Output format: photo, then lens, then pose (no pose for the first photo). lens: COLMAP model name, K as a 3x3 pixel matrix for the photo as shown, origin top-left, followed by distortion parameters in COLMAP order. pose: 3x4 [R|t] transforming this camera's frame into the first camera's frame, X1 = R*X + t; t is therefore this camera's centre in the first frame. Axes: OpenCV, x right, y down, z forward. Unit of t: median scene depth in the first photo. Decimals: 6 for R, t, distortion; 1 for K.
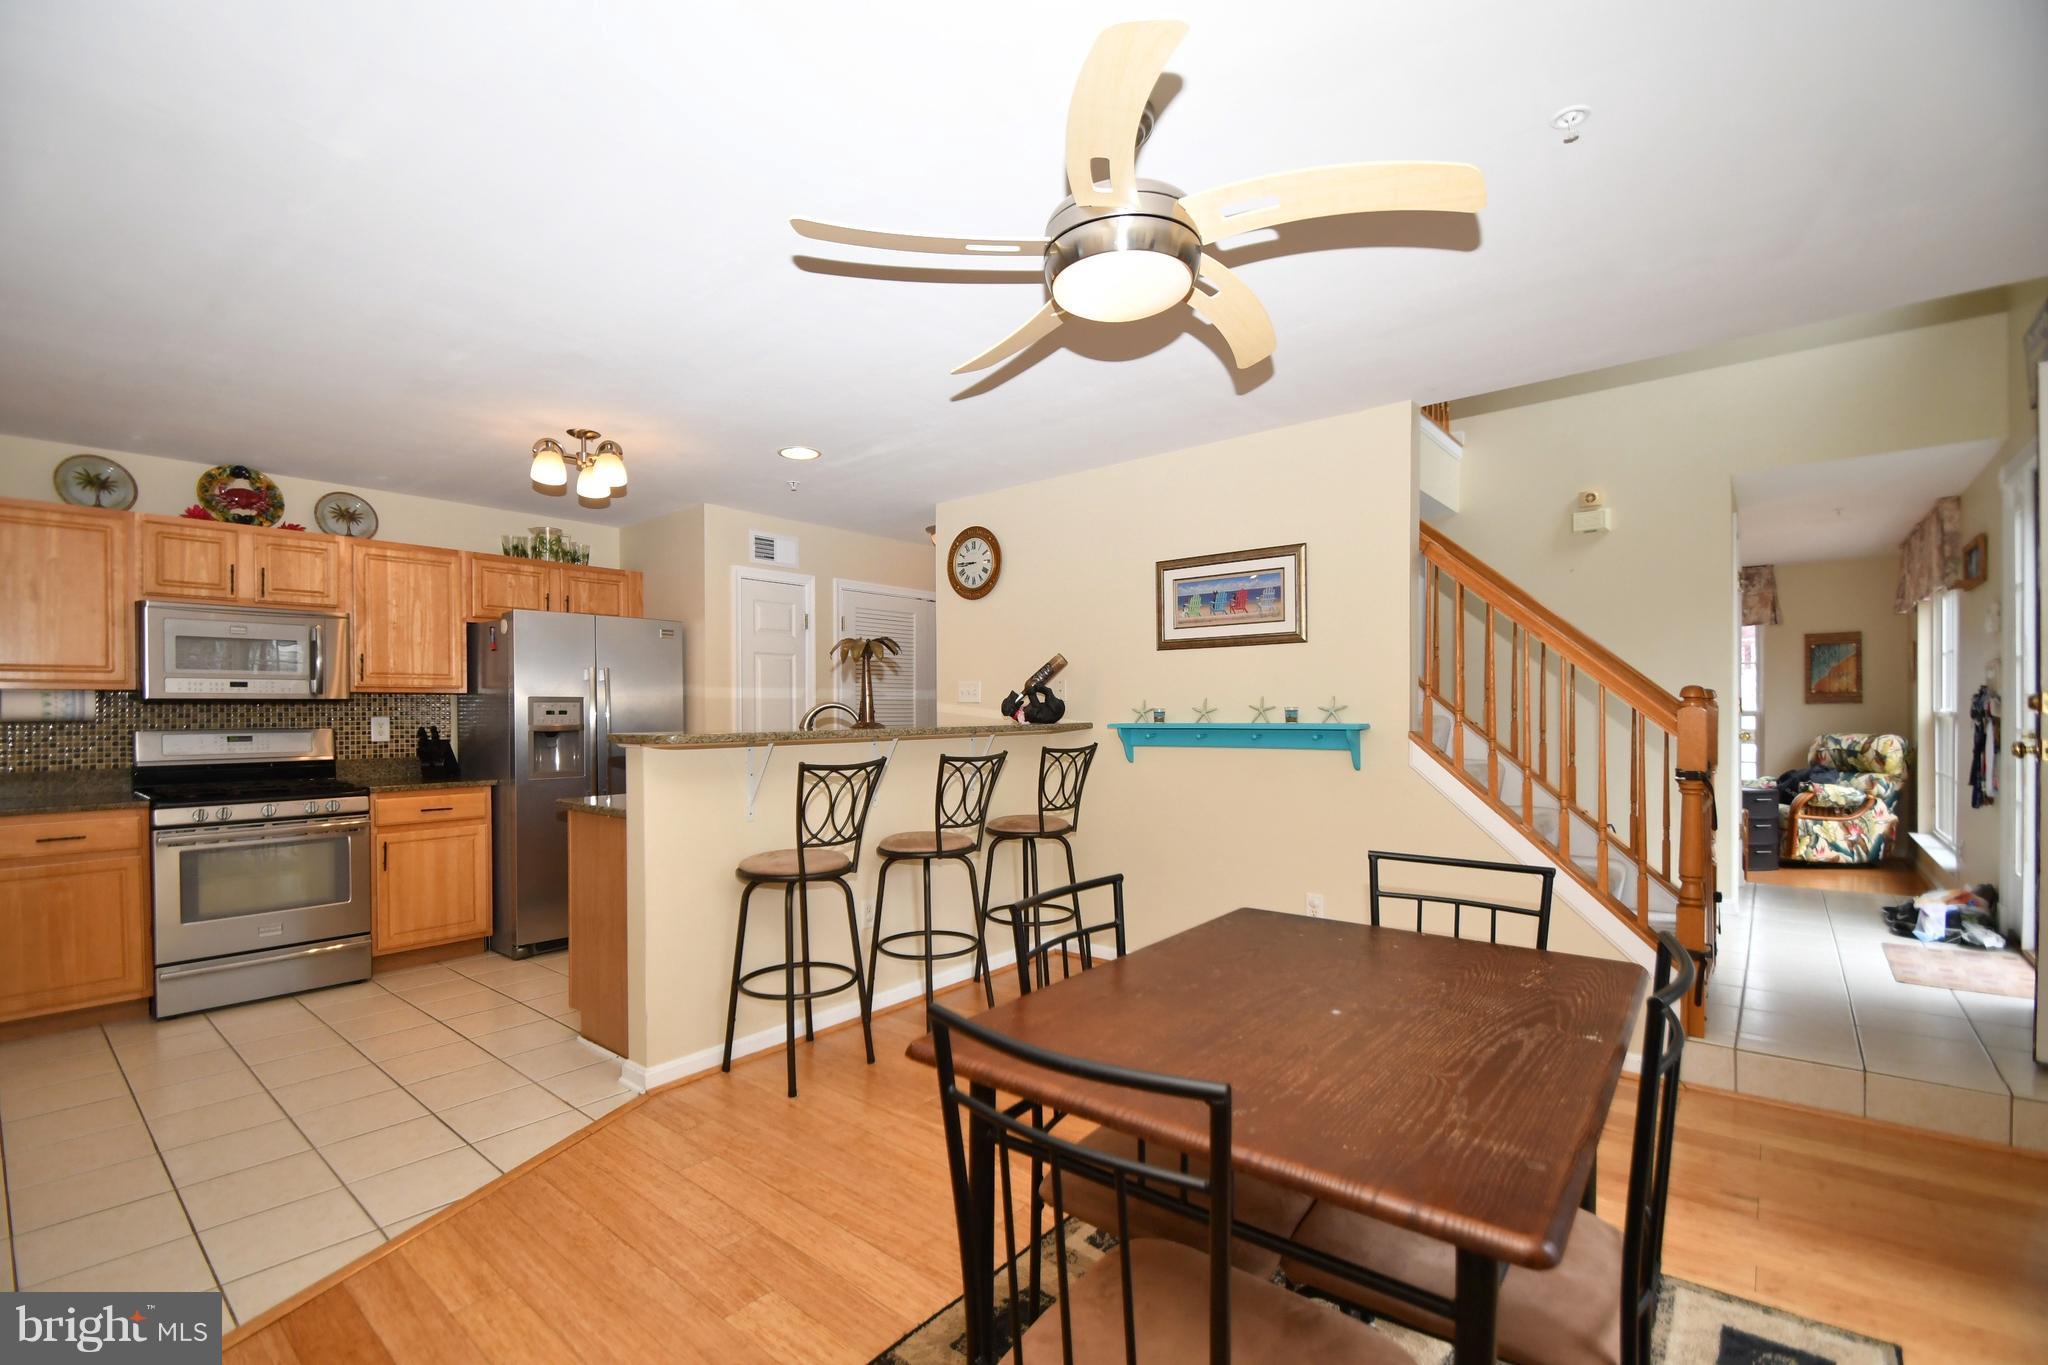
lens RADIAL K [[908.4, 0, 1009.2], [0, 908.4, 717.0], [0, 0, 1]] dist [-0.000233, -0.011635]
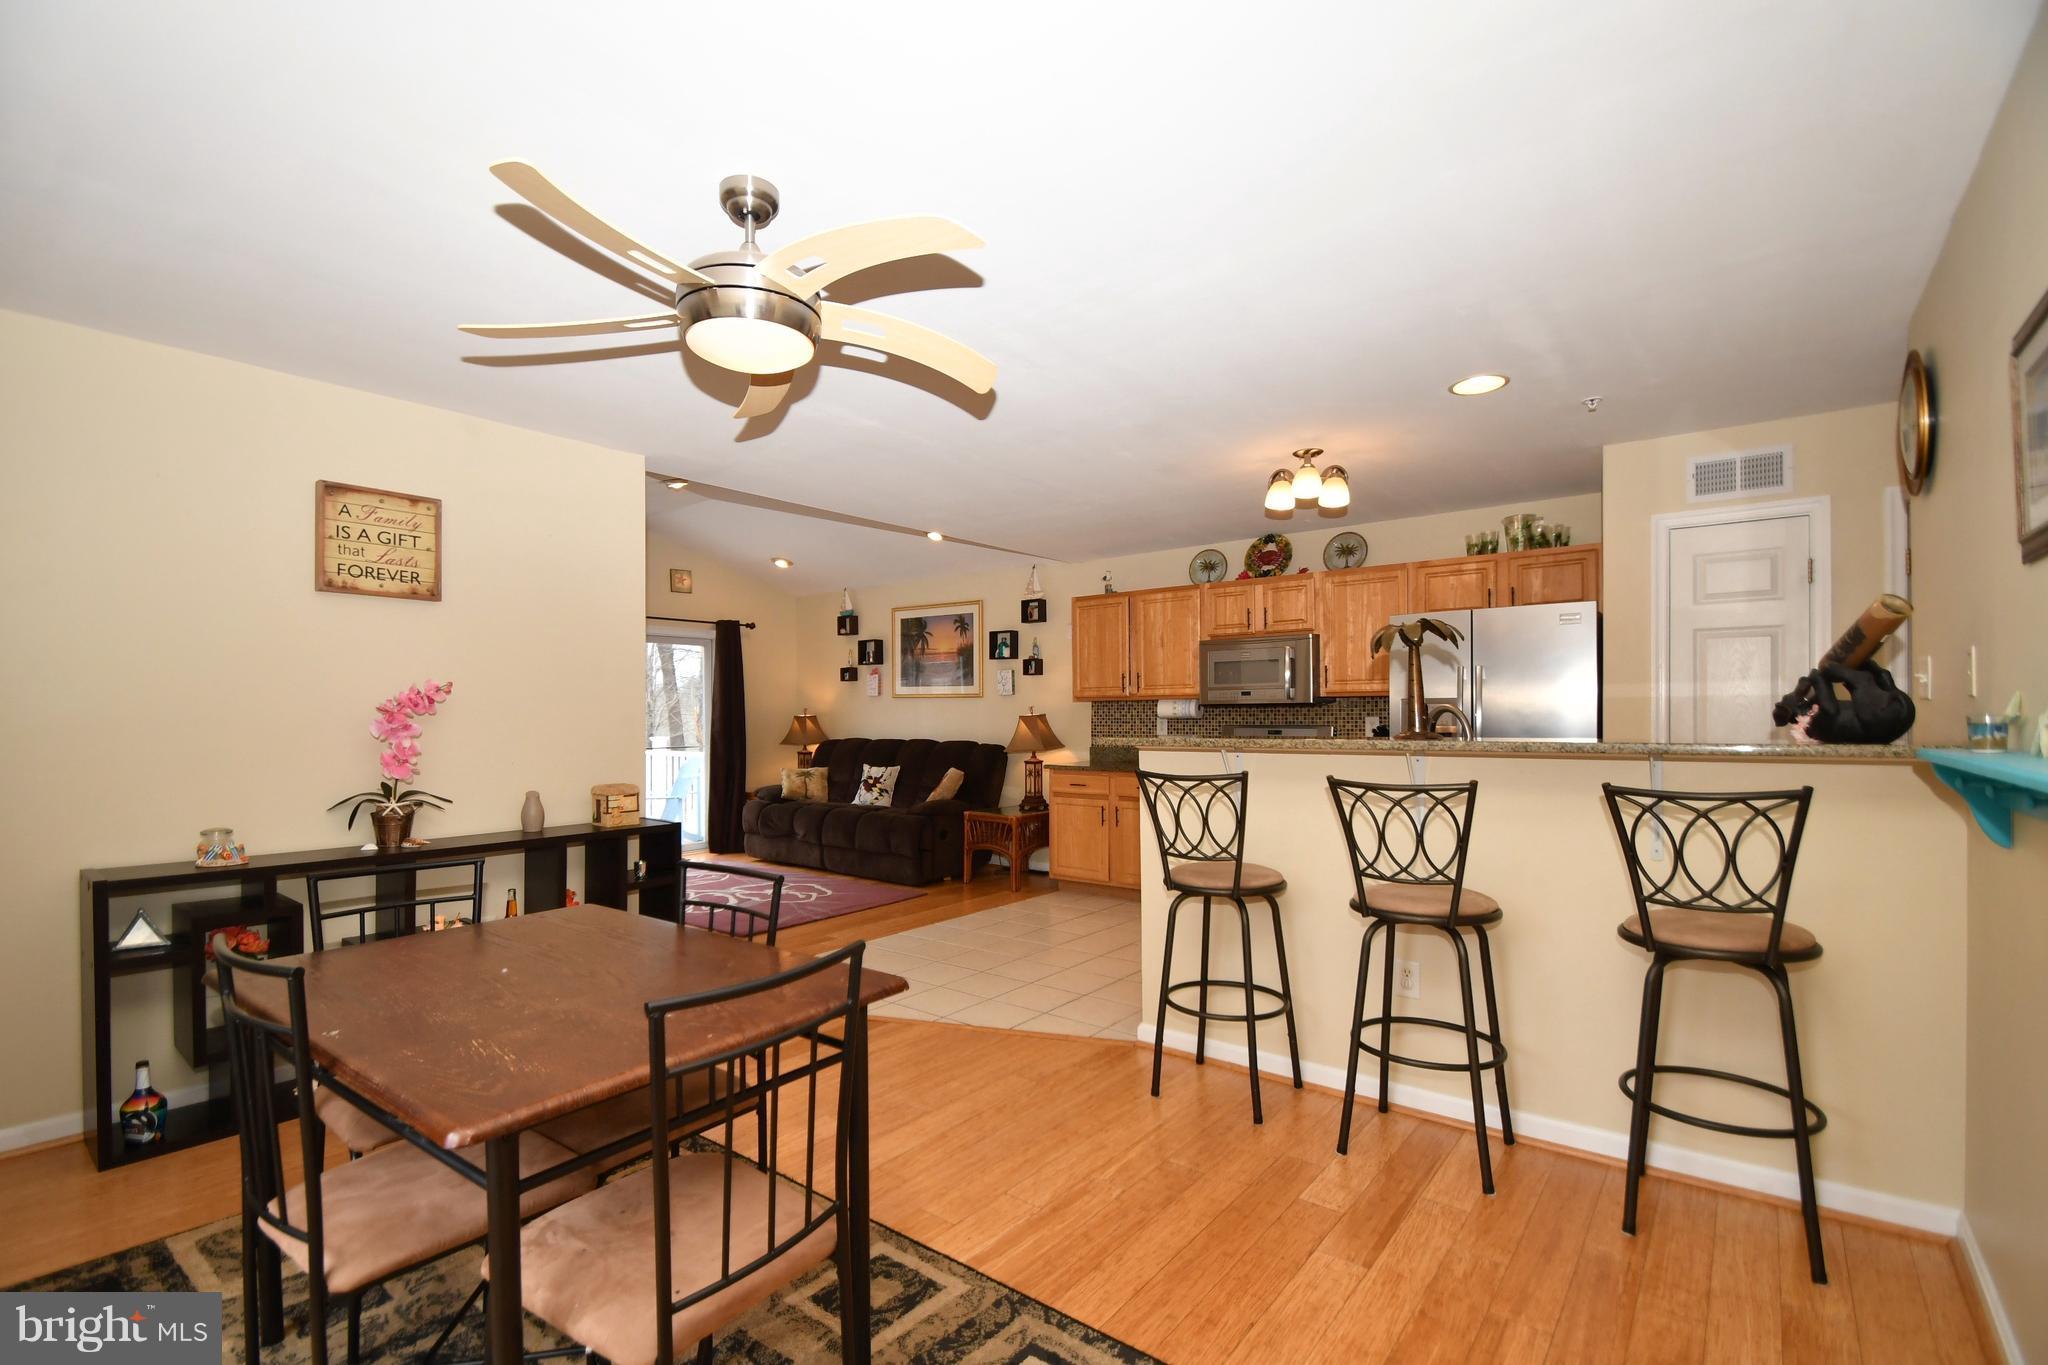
lens RADIAL K [[908.4, 0, 991.6], [0, 908.4, 729.0], [0, 0, 1]] dist [-0.000233, -0.011635]
pose [[0.014619, 0.021287, -0.999667, 0.543482], [0.006907, 0.999747, 0.021389, -0.013877], [0.999869, -0.007218, 0.014469, 0.561259]]
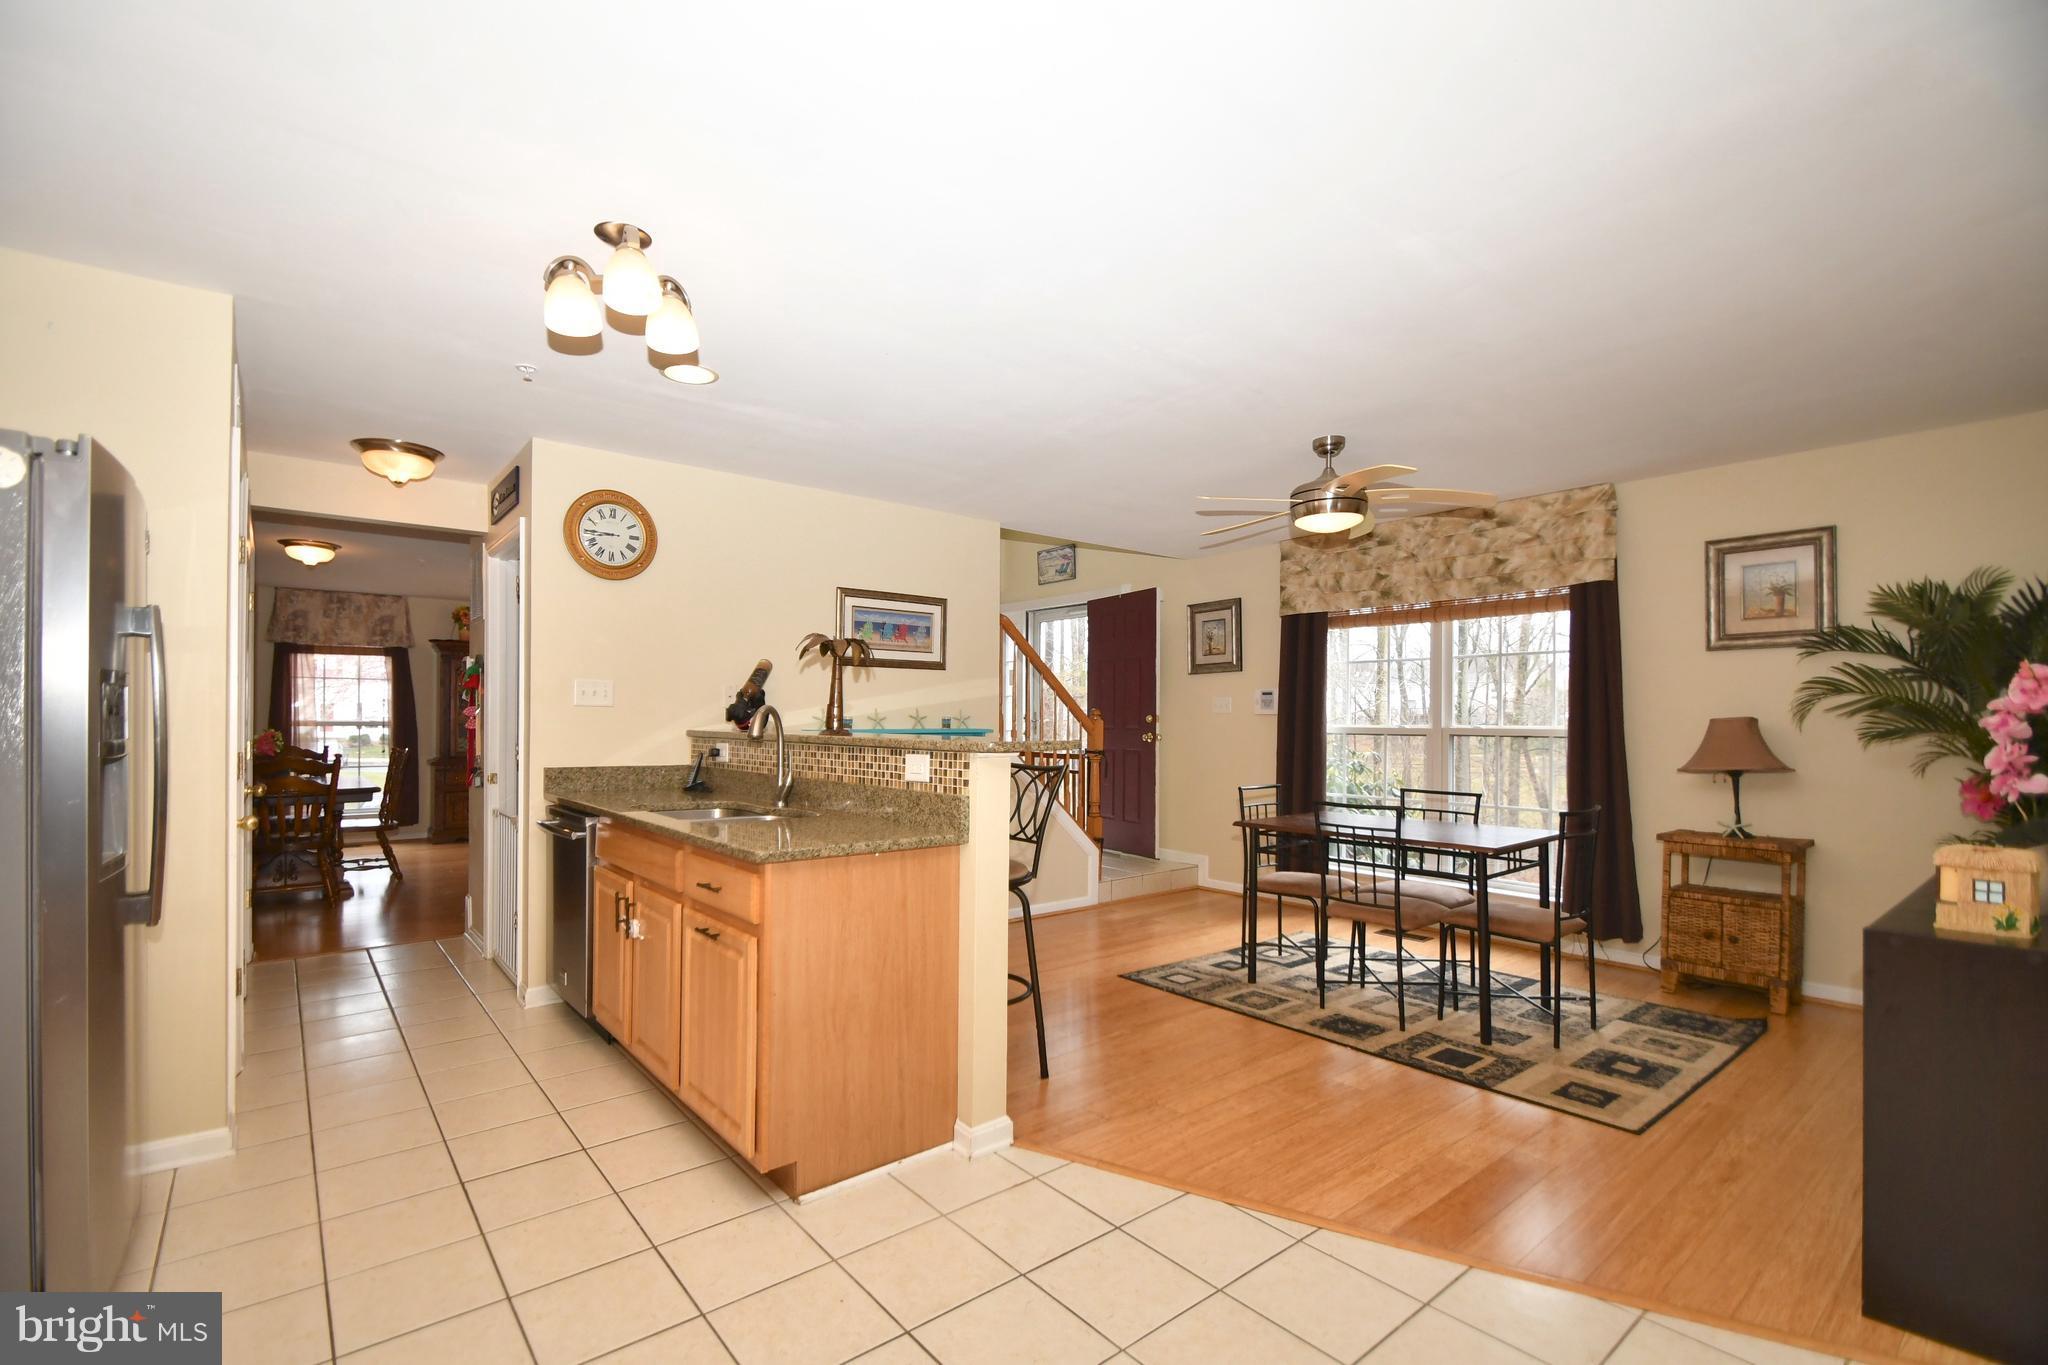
lens RADIAL K [[908.4, 0, 1017.7], [0, 908.4, 701.6], [0, 0, 1]] dist [-0.000233, -0.011635]
pose [[0.170964, 0.026916, 0.984910, -0.939379], [-0.000406, 0.999629, -0.027248, 0.002811], [-0.985277, 0.004258, 0.170912, 0.607391]]
